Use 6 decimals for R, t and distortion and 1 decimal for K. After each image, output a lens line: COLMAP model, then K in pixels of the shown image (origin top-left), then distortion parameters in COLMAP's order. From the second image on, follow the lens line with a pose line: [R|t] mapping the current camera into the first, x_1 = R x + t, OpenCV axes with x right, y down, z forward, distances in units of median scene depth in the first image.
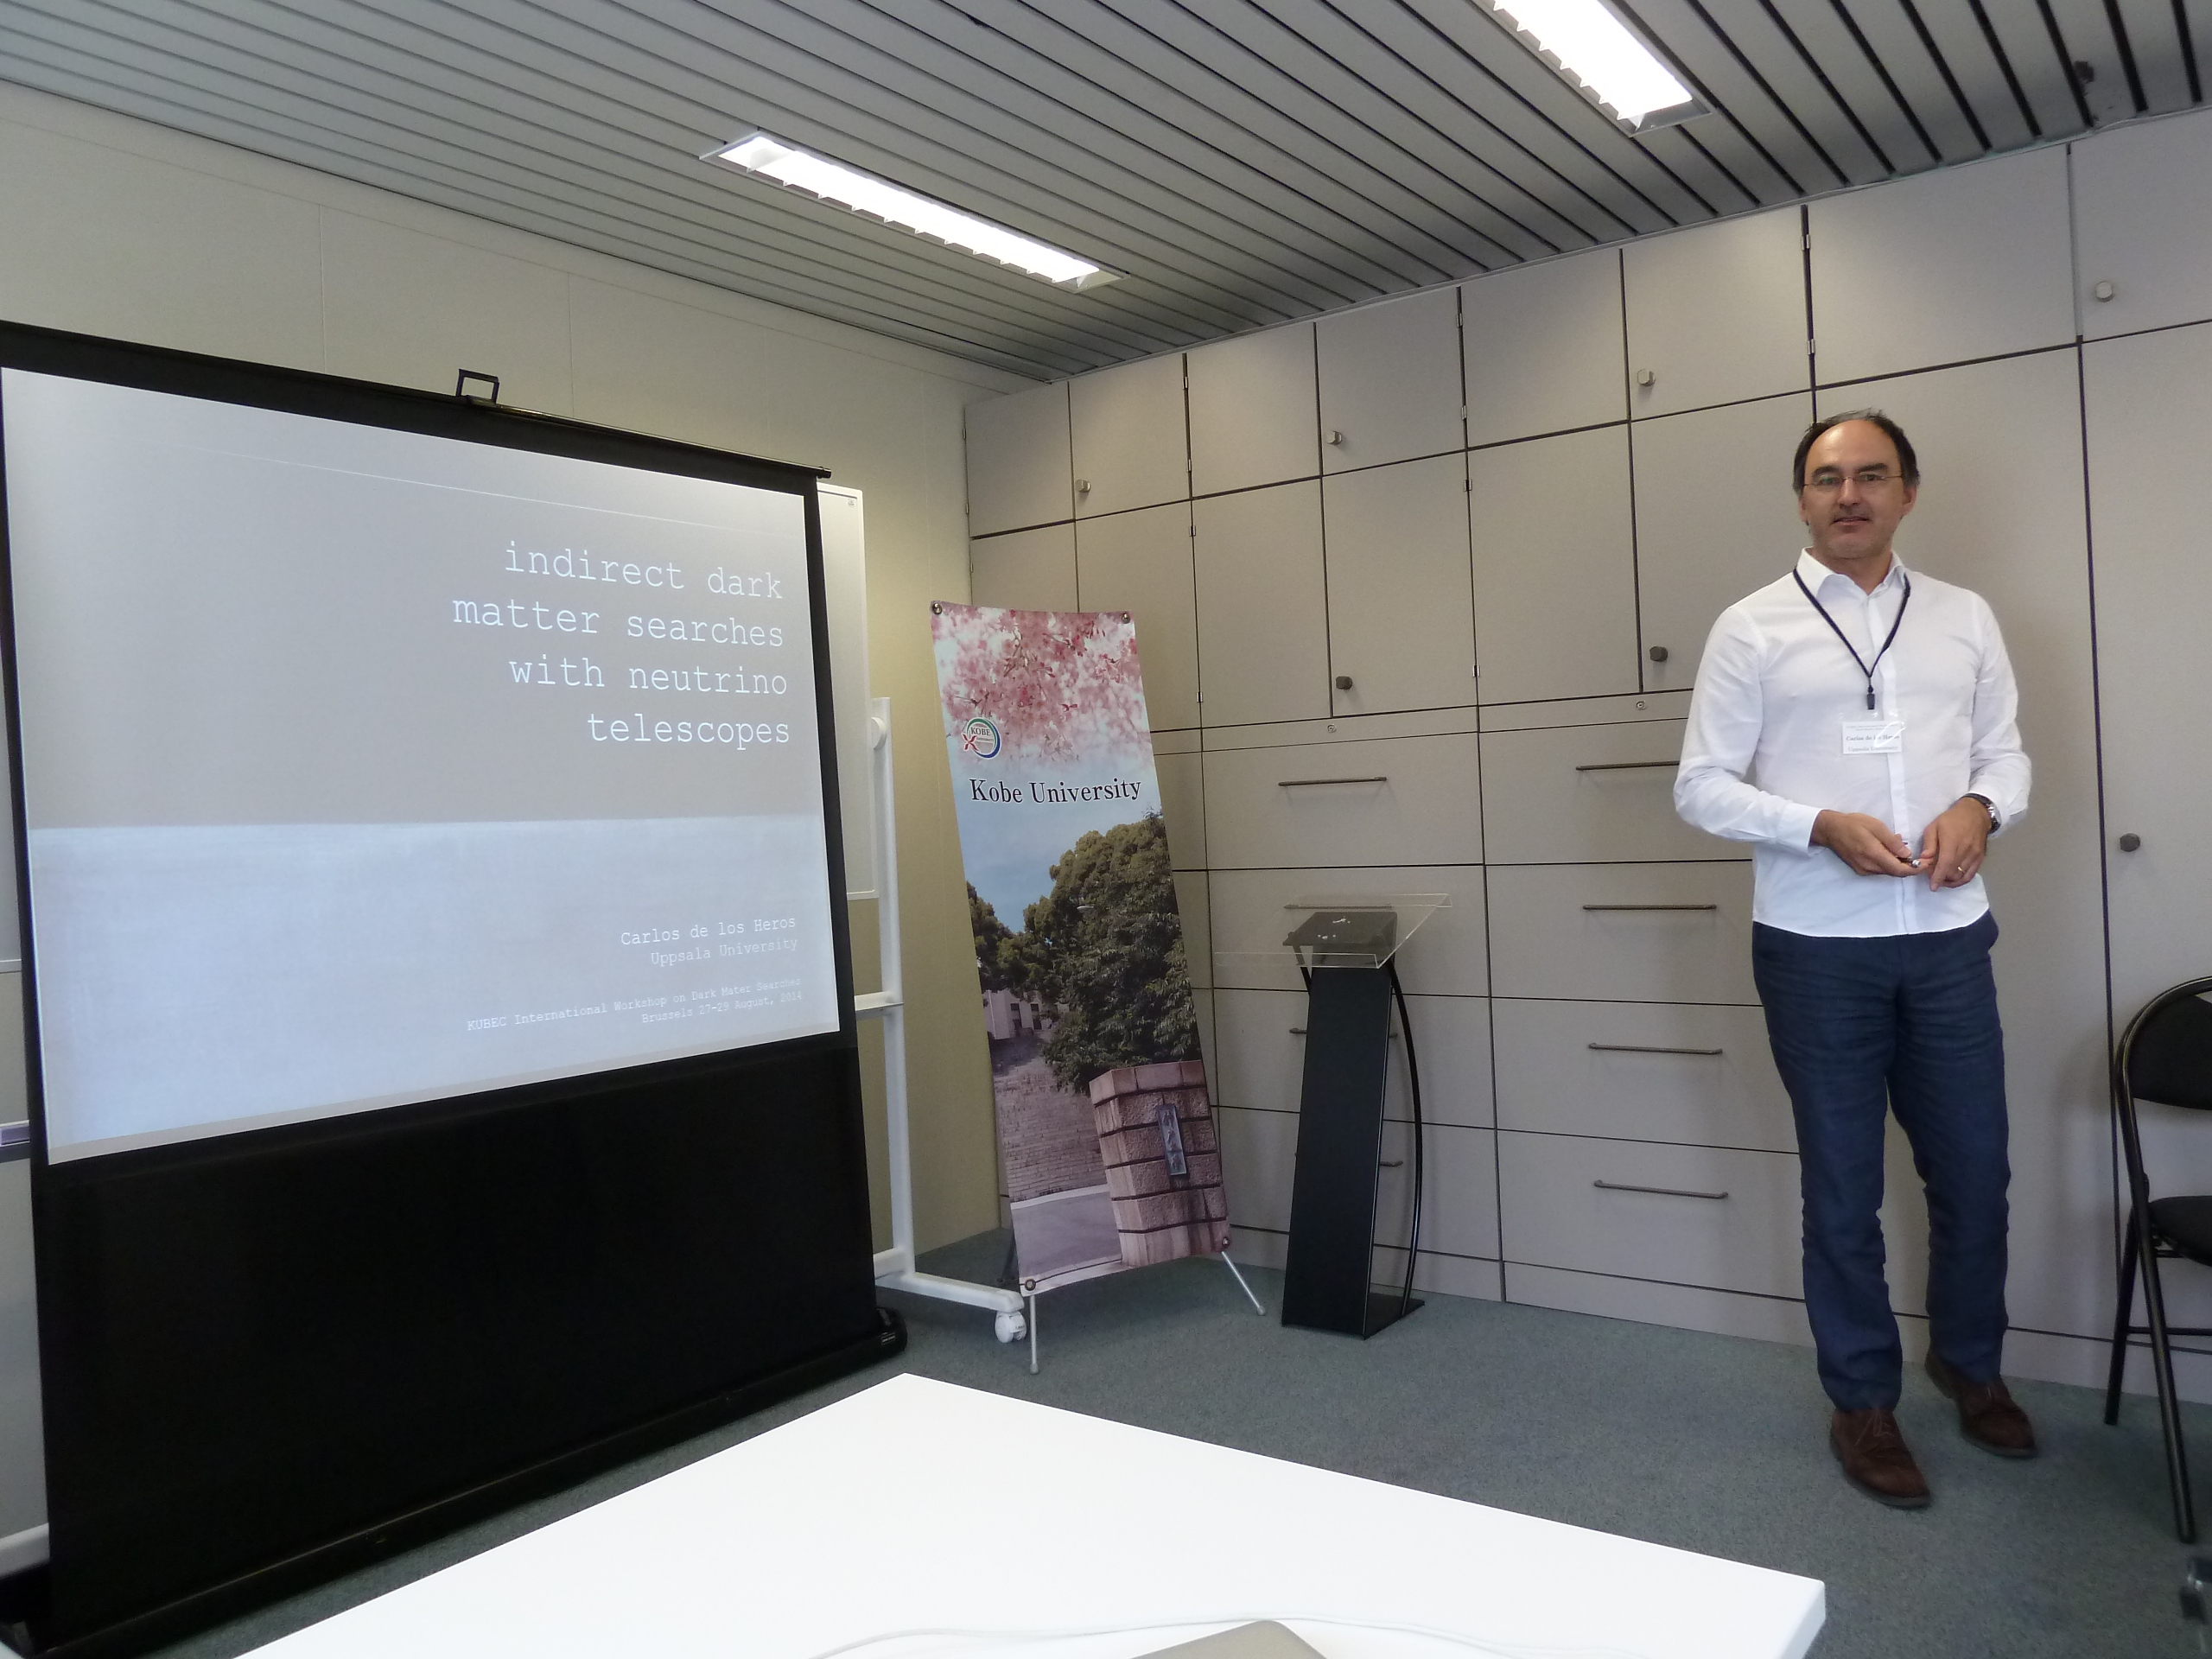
lens RADIAL K [[1675.3, 0, 1138.2], [0, 1675.3, 846.0], [0, 0, 1]] dist [-0.037343, 0.016738]
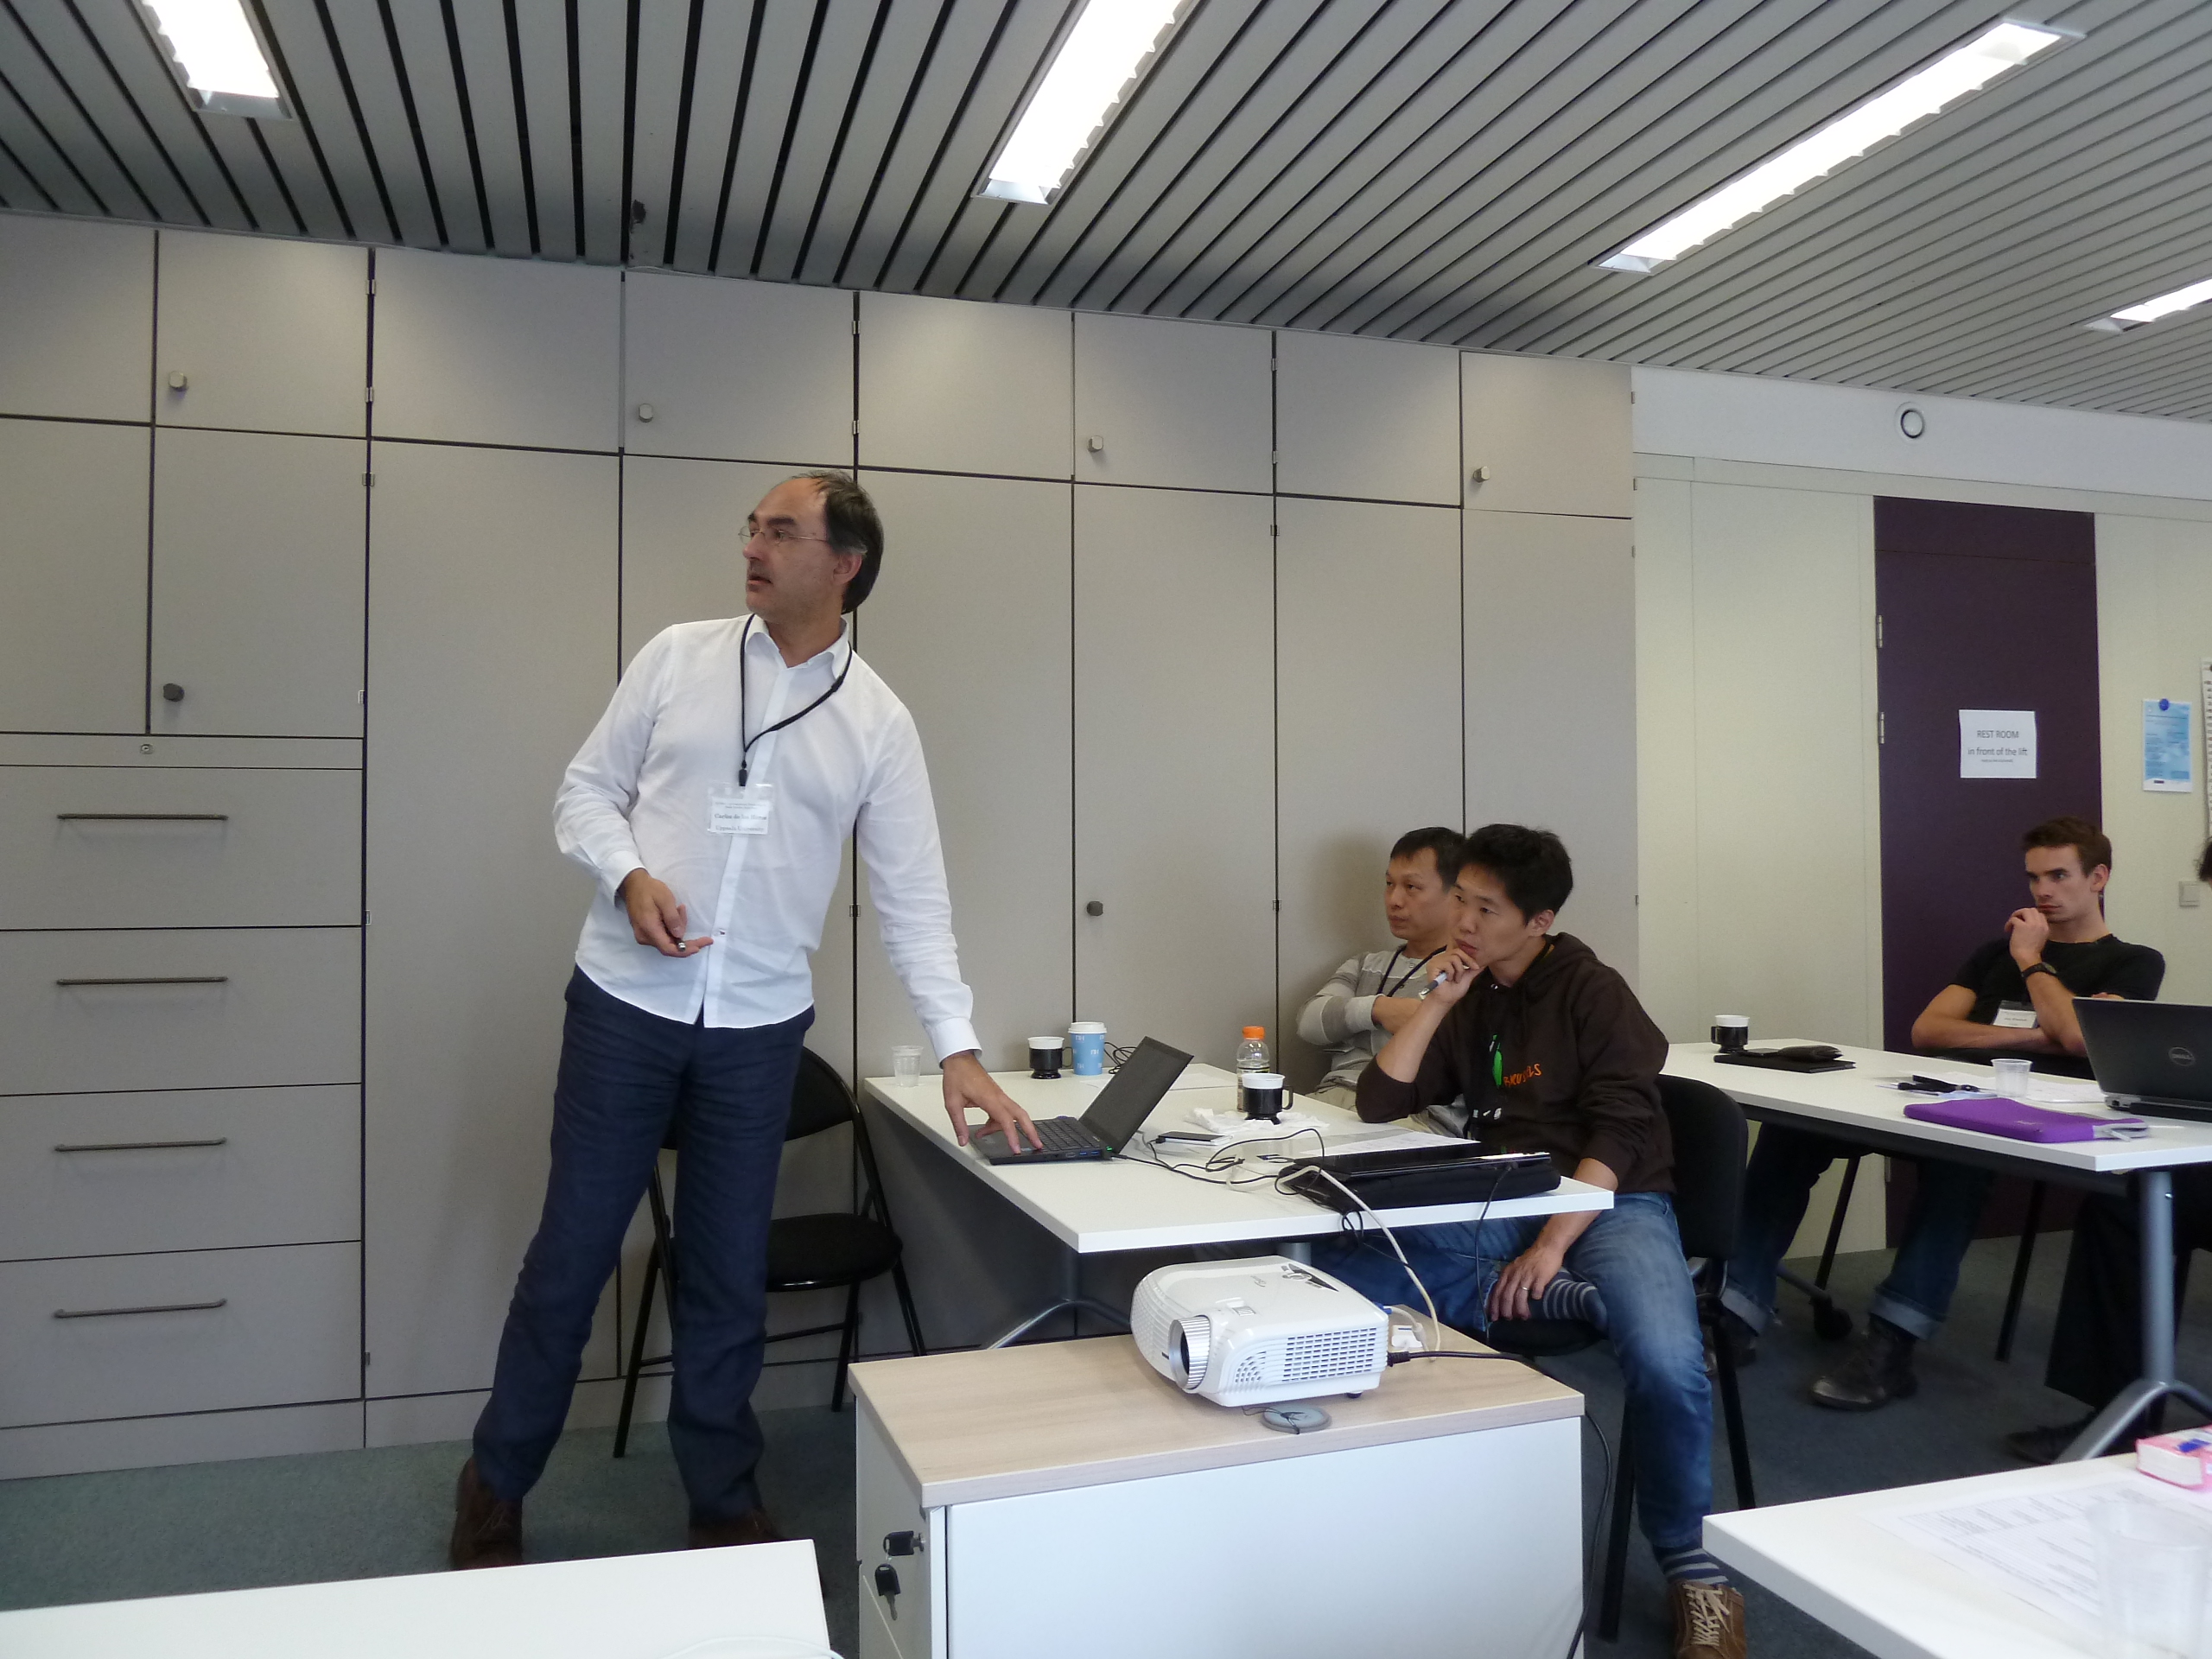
lens RADIAL K [[1675.3, 0, 1111.6], [0, 1675.3, 812.5], [0, 0, 1]] dist [-0.037343, 0.016738]
pose [[0.590320, 0.057343, 0.805130, -0.650361], [-0.009470, 0.997897, -0.064129, -0.001220], [-0.807114, 0.030232, 0.589622, 0.554822]]
